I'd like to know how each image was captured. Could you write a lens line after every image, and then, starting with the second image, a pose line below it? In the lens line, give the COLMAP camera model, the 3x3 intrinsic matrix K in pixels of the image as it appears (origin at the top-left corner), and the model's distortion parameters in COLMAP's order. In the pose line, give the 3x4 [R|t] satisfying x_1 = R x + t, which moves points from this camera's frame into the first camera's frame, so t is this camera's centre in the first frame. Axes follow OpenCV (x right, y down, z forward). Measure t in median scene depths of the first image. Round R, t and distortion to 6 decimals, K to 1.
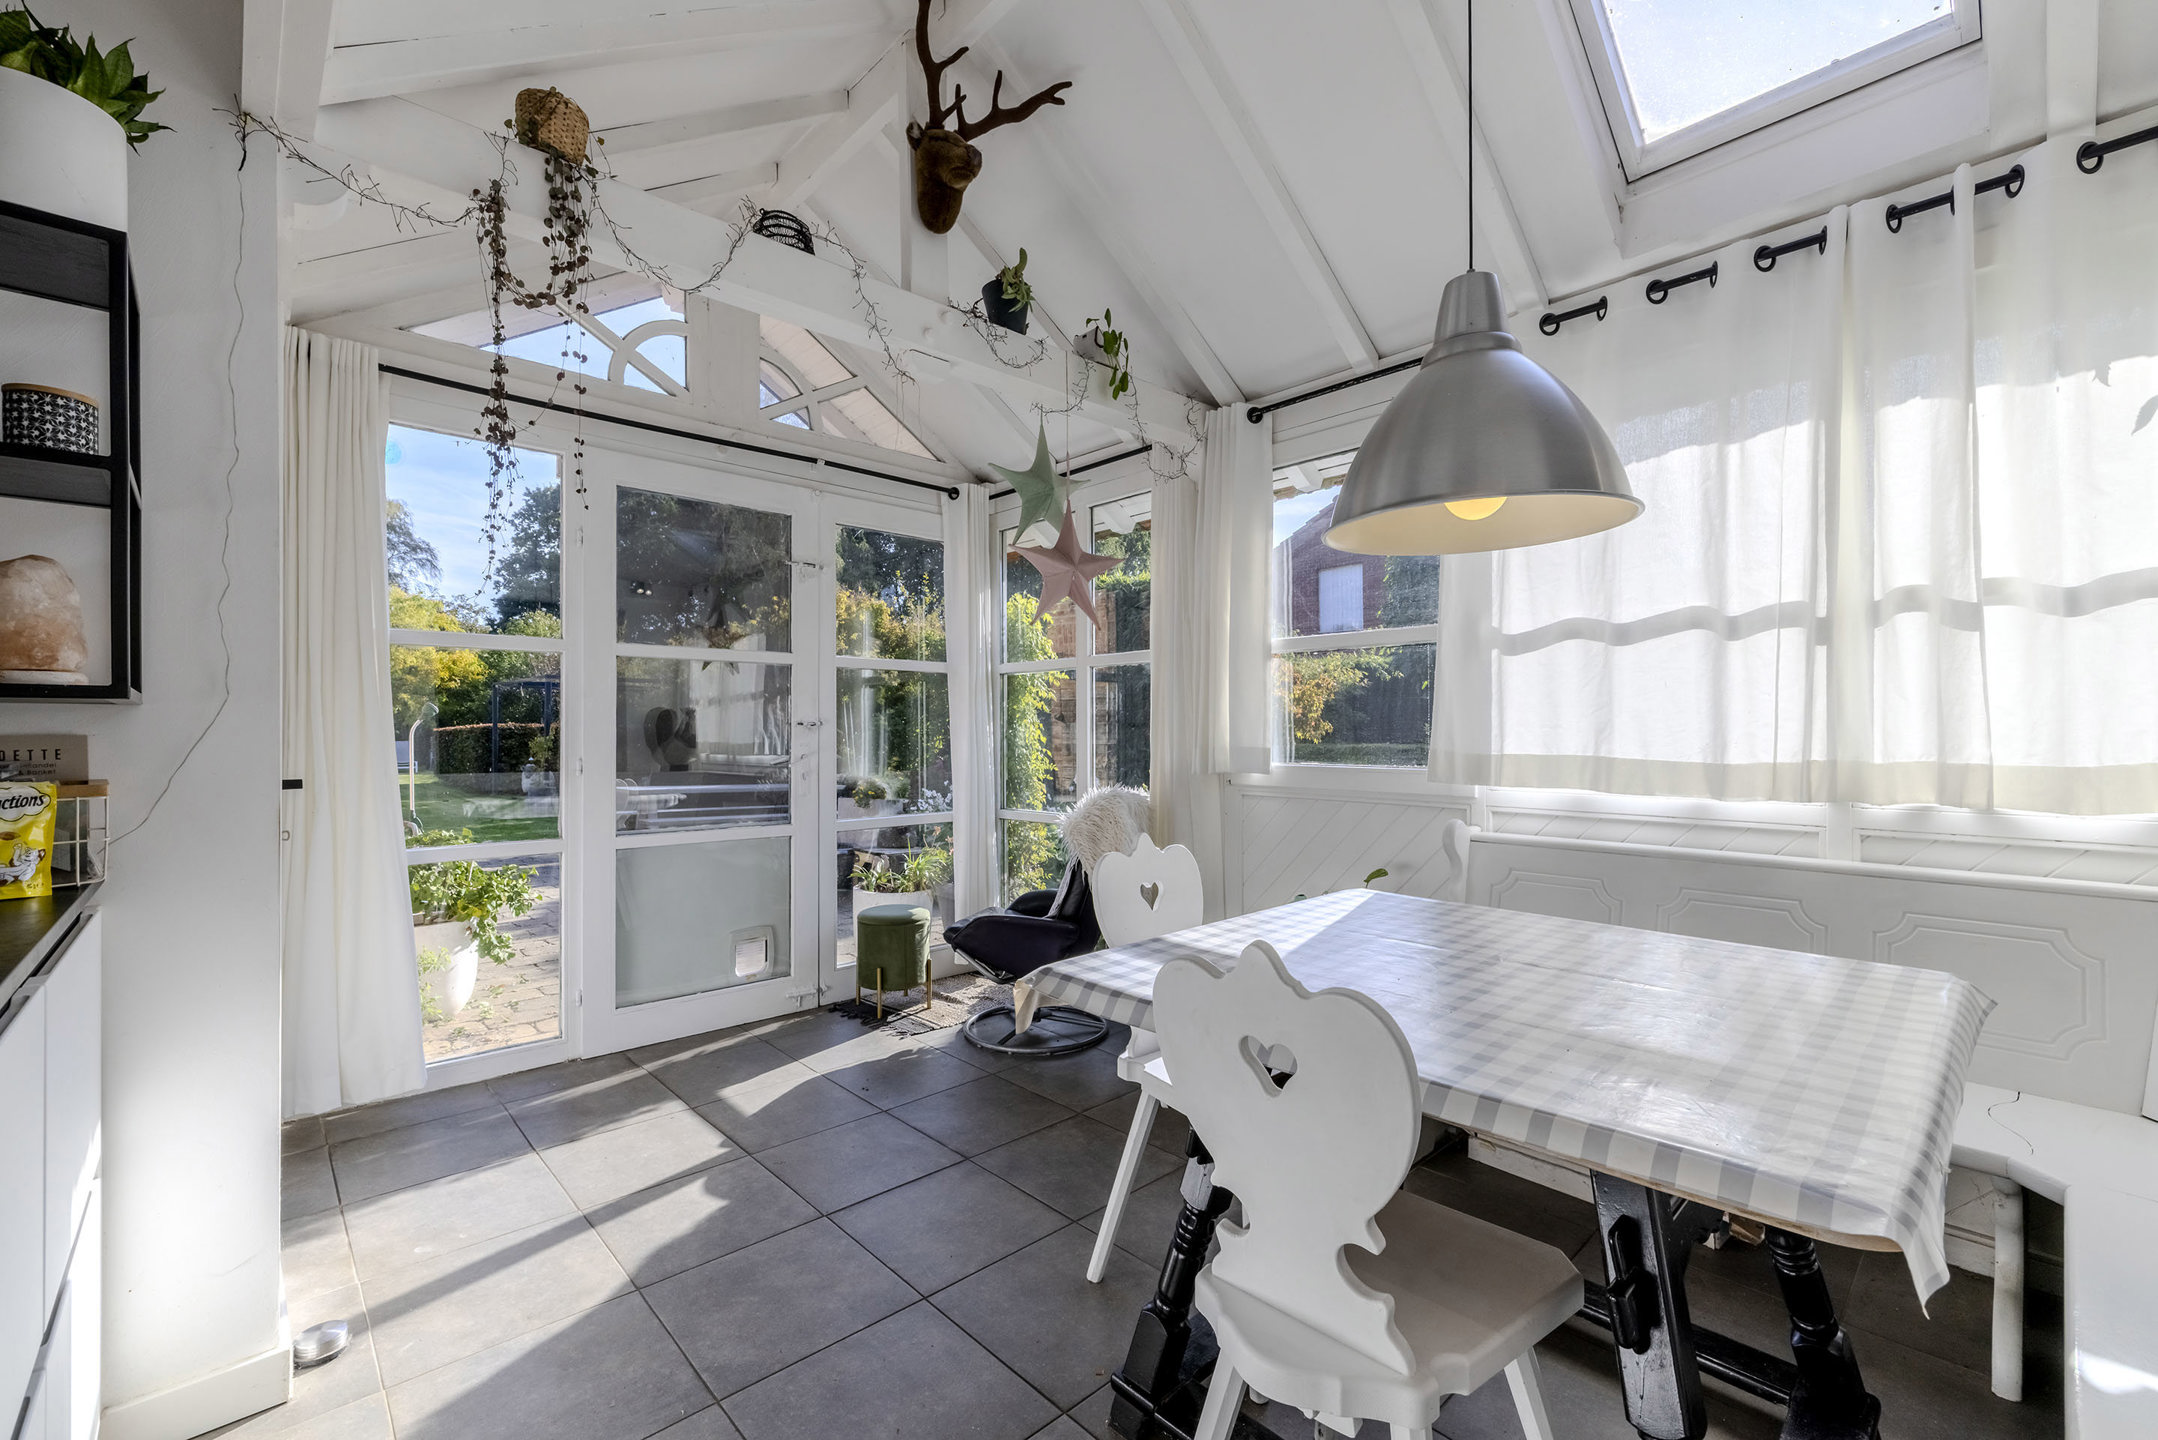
lens RADIAL K [[917.0, 0, 1063.9], [0, 917.0, 727.0], [0, 0, 1]] dist [-0.000478, -0.000046]
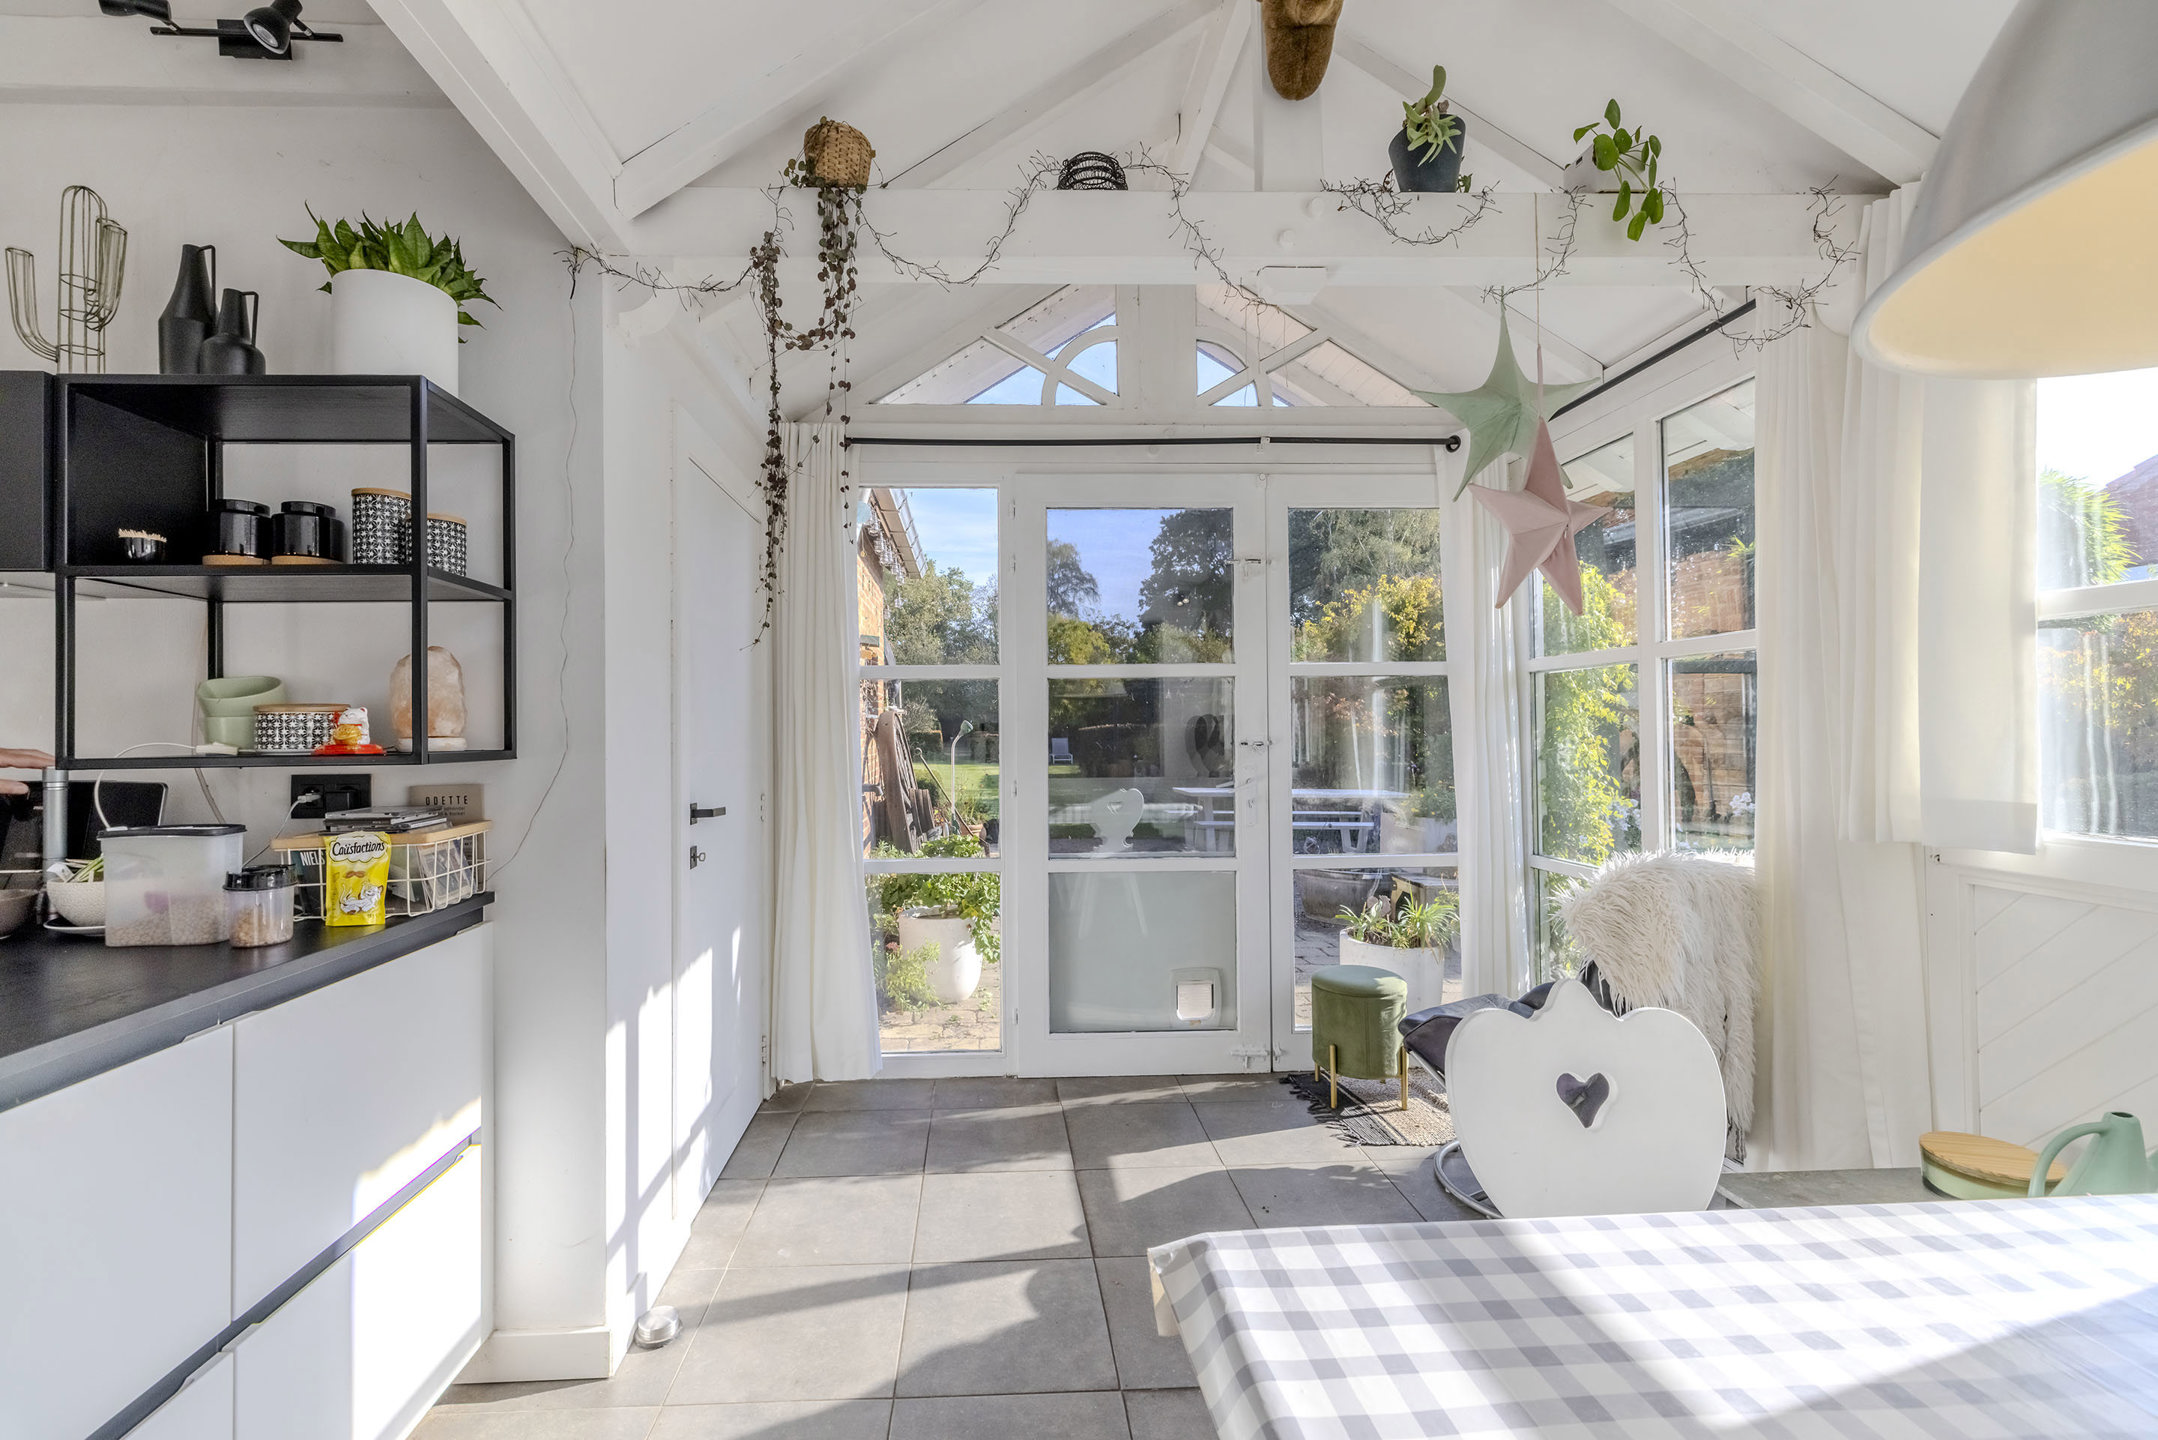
lens RADIAL K [[901.9, 0, 1004.6], [0, 901.9, 716.9], [0, 0, 1]] dist [0.002752, 0.000341]
pose [[0.754241, -0.013445, -0.656460, 0.132028], [0.010776, 0.999909, -0.008098, -0.030604], [0.656509, -0.000966, 0.754318, 0.249984]]
